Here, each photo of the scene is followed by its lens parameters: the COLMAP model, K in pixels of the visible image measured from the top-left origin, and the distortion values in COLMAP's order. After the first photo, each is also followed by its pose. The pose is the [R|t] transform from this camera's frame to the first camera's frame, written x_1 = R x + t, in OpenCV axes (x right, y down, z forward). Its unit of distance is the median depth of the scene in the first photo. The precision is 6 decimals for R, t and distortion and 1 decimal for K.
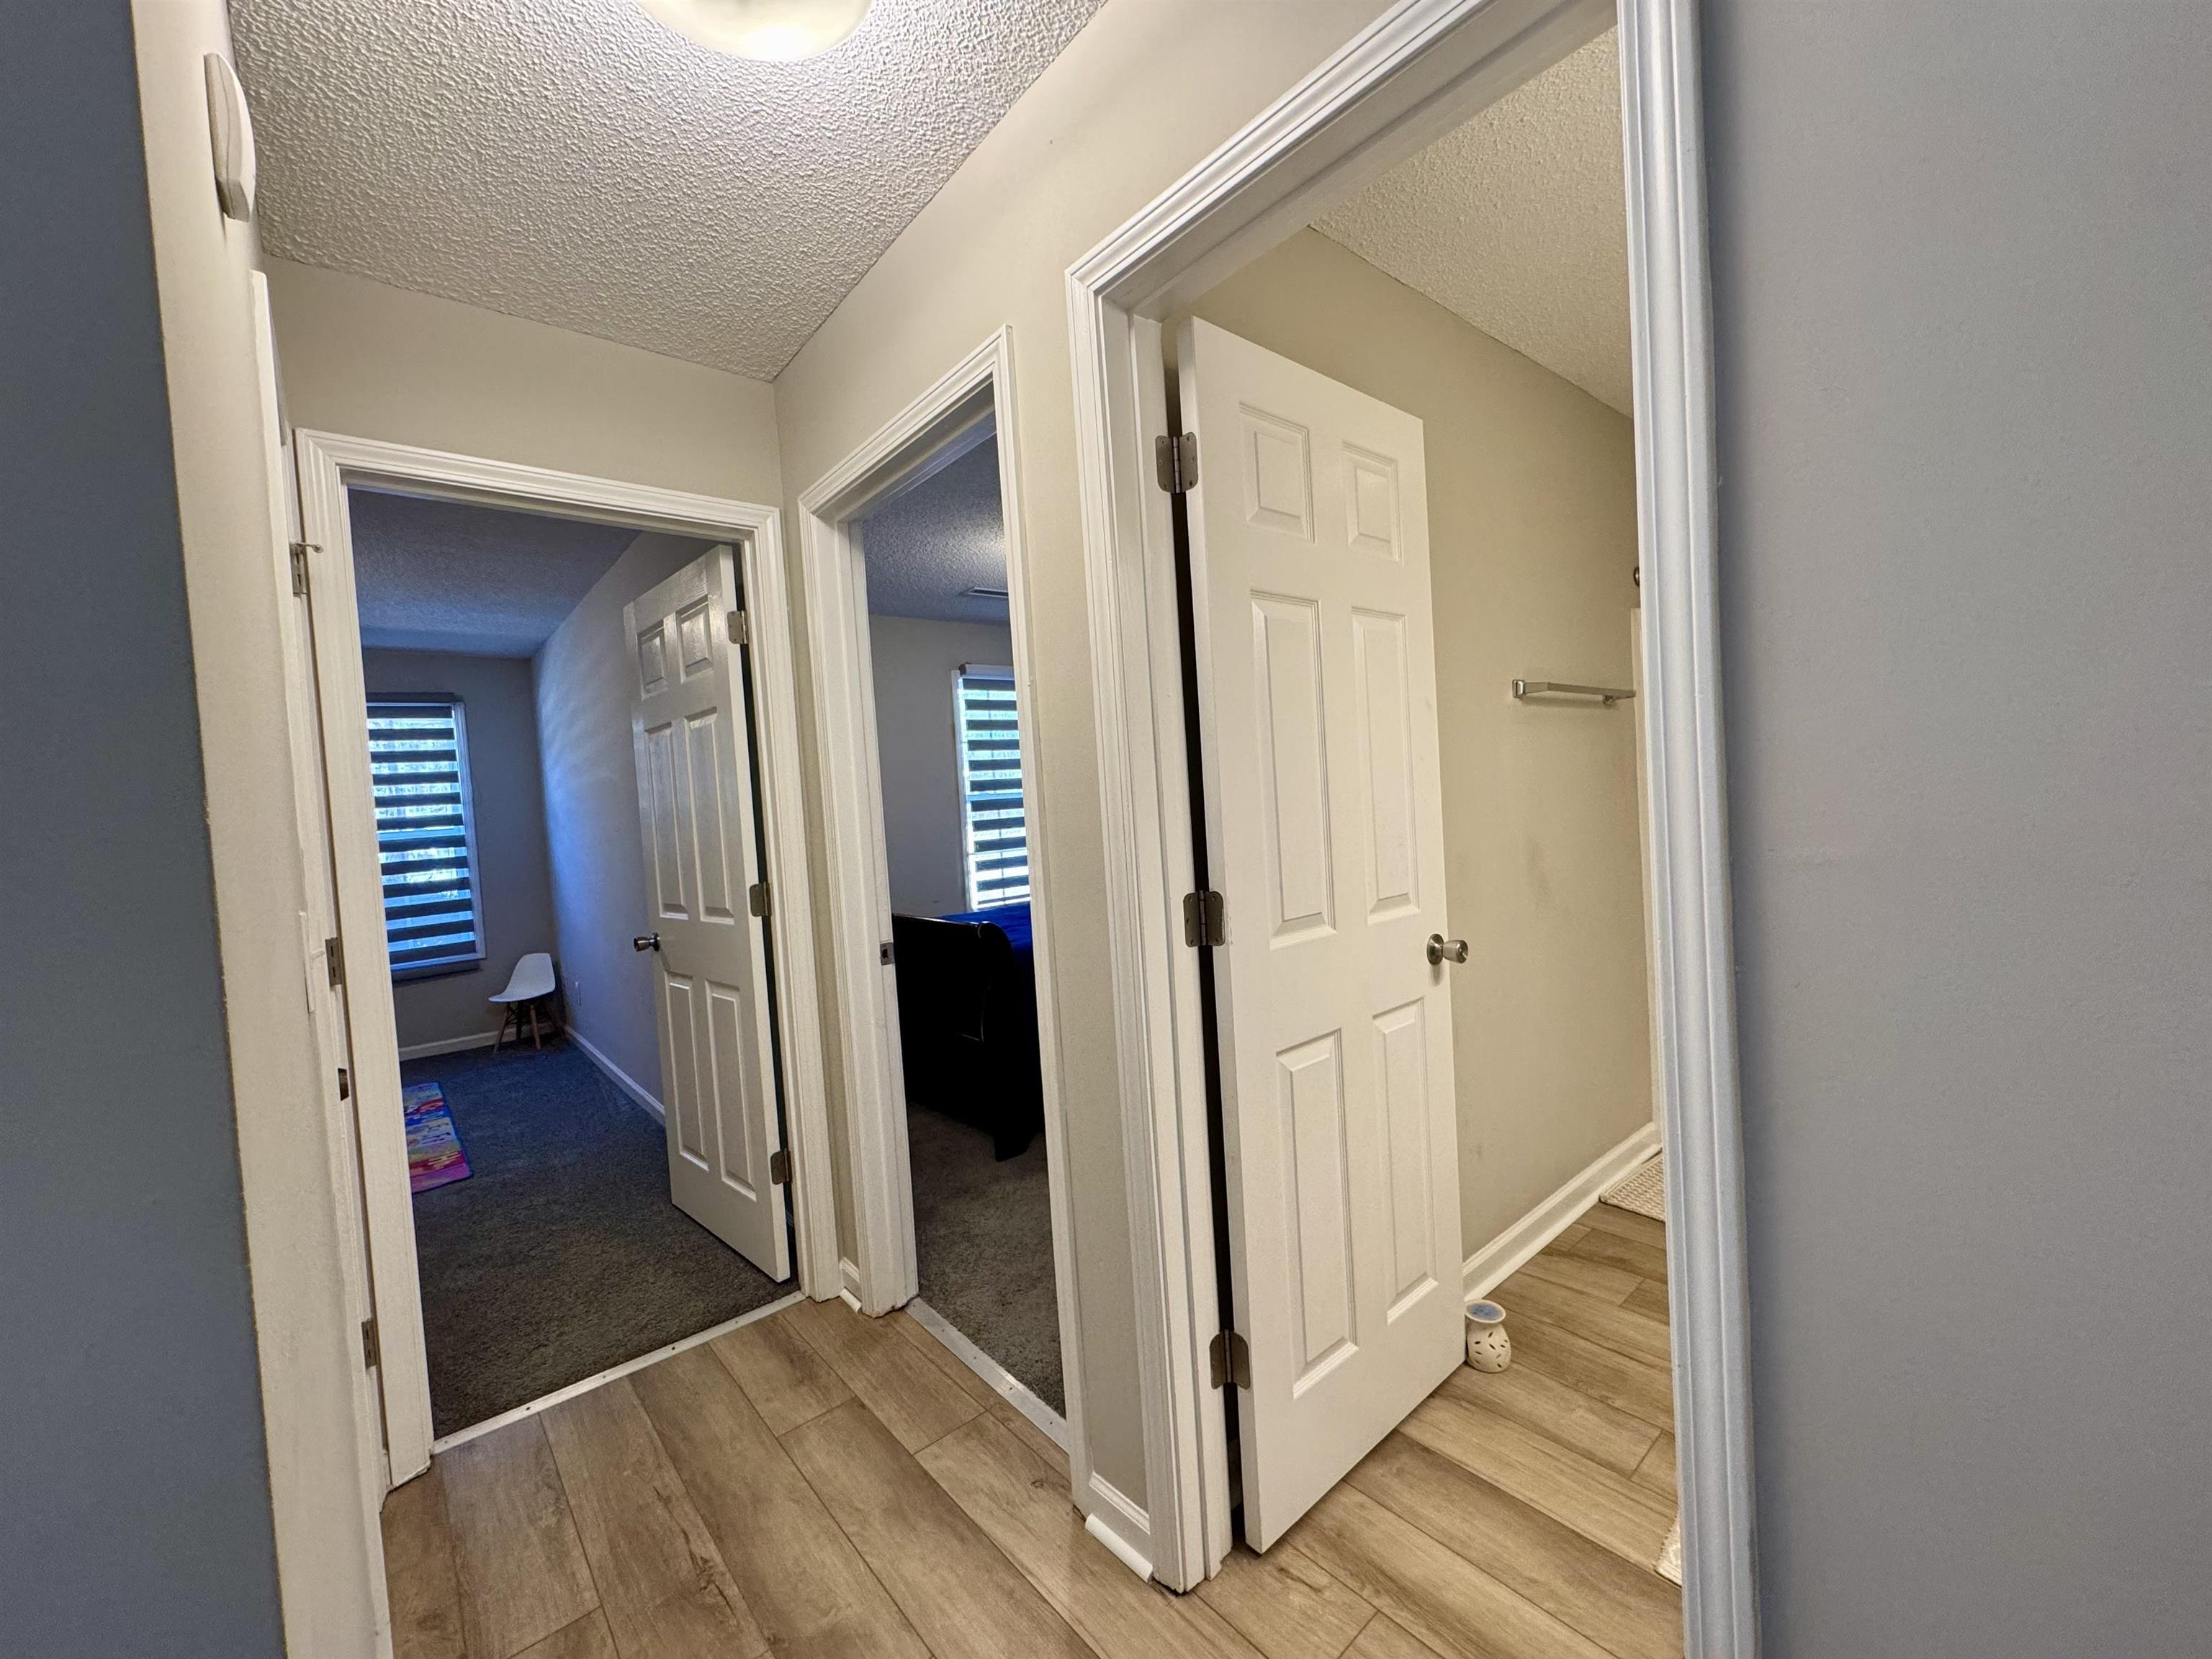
lens RADIAL K [[878.2, 0, 1105.2], [0, 878.2, 828.7], [0, 0, 1]] dist [-0.002149, -0.000134]
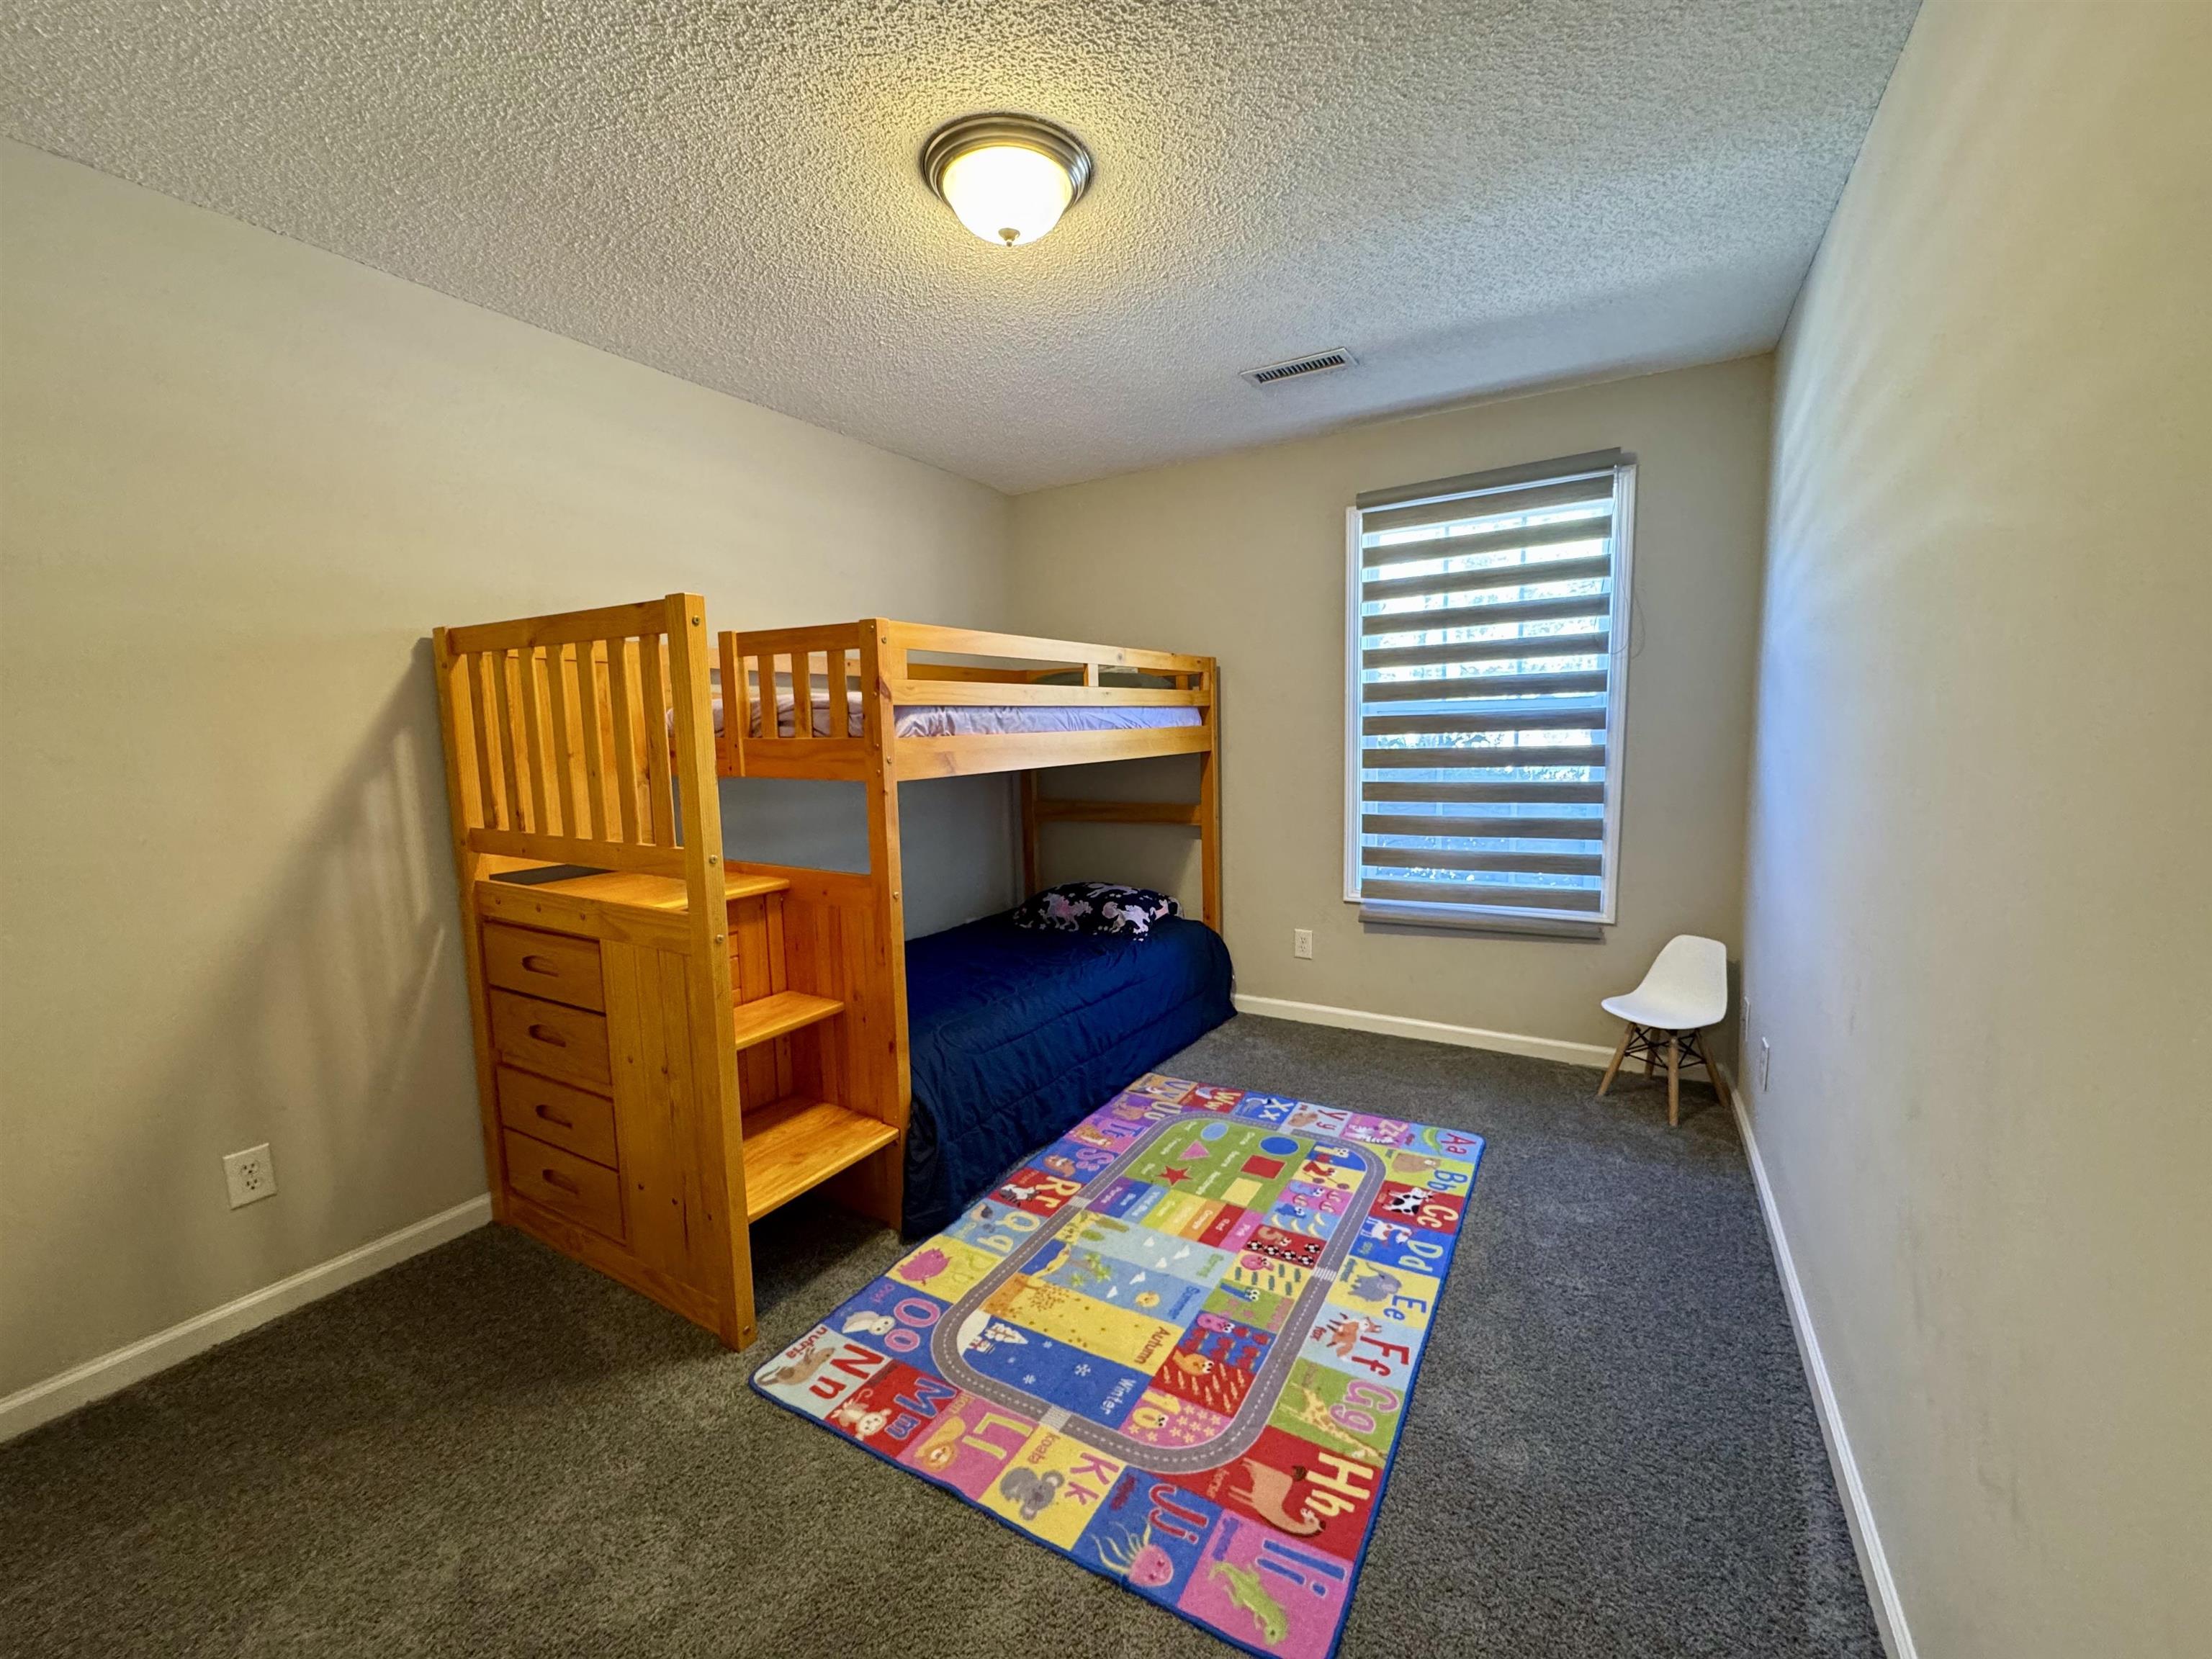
lens RADIAL K [[878.2, 0, 1105.2], [0, 878.2, 828.7], [0, 0, 1]] dist [-0.002149, -0.000134]
pose [[0.334538, 0.169296, -0.927051, -0.296842], [-0.028135, 0.985087, 0.169741, -0.003312], [0.941962, -0.030702, 0.334312, 0.500053]]
